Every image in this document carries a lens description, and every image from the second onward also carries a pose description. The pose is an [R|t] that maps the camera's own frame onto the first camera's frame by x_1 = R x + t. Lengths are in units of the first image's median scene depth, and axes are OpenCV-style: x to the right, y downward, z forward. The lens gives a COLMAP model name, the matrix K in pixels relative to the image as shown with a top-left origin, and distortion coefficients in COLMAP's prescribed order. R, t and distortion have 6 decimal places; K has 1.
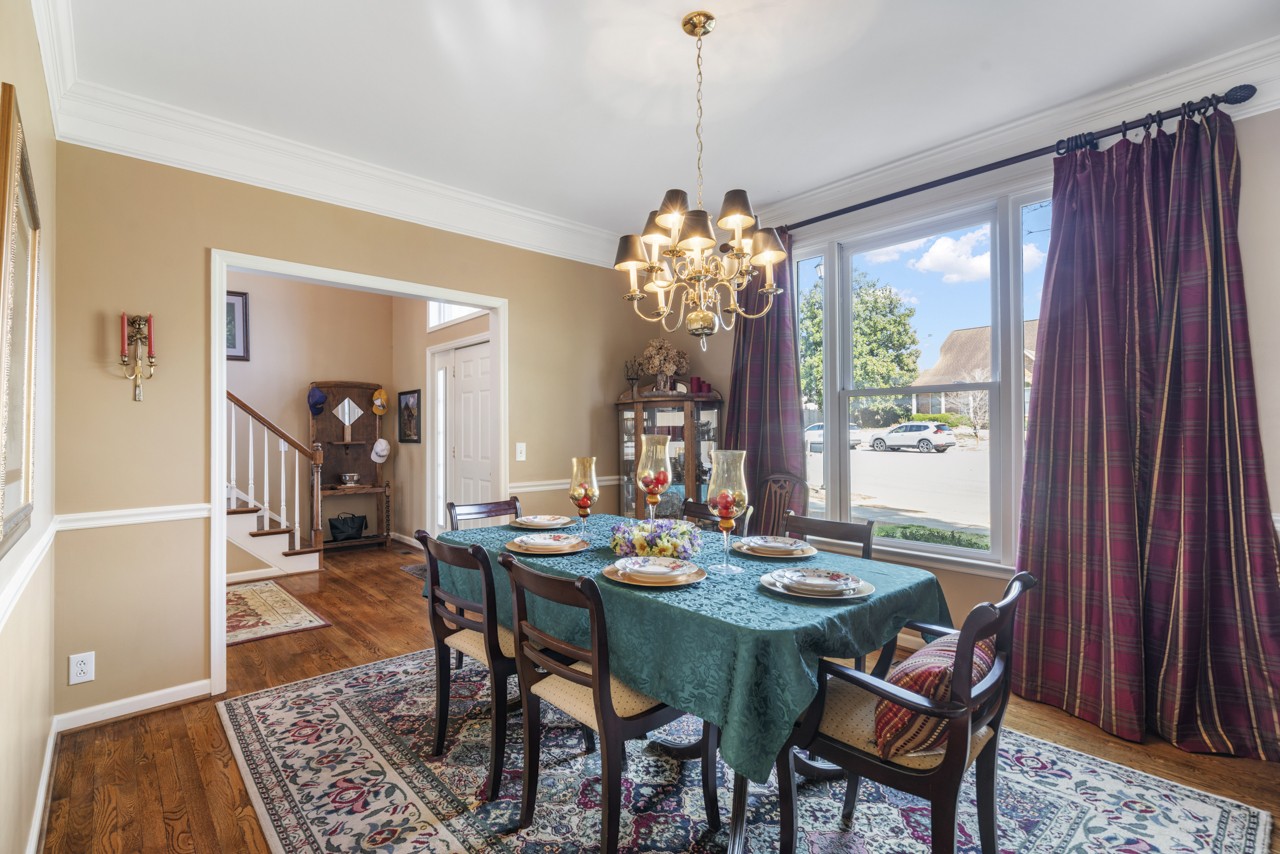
lens RADIAL K [[587.4, 0, 633.6], [0, 587.4, 431.1], [0, 0, 1]] dist [-0.008590, 0.004750]
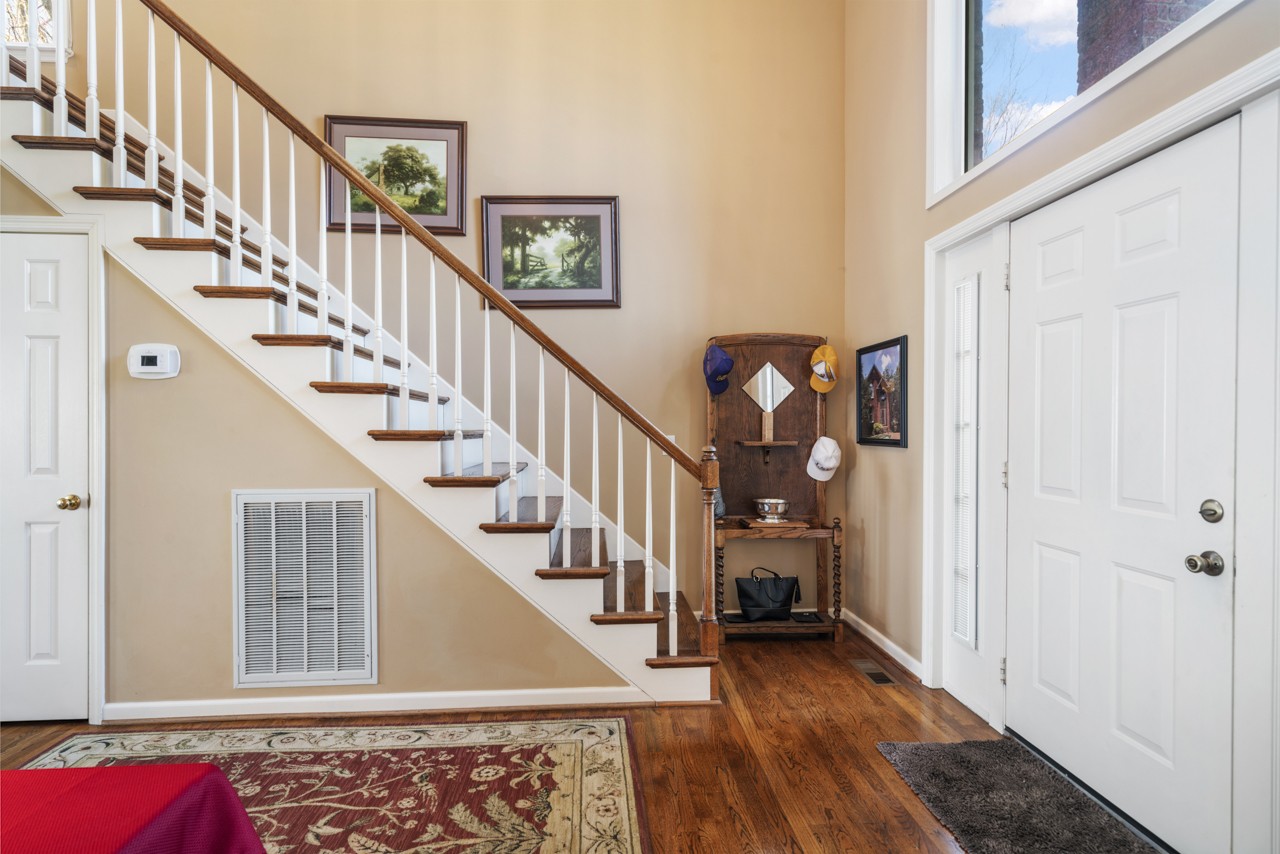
lens RADIAL K [[639.0, 0, 633.2], [0, 639.0, 425.0], [0, 0, 1]] dist [0.002196, 0.000495]
pose [[0.782994, 0.006195, -0.621999, -0.210815], [-0.003709, 0.999979, 0.005290, -0.000124], [0.622019, -0.001835, 0.783000, 0.446226]]
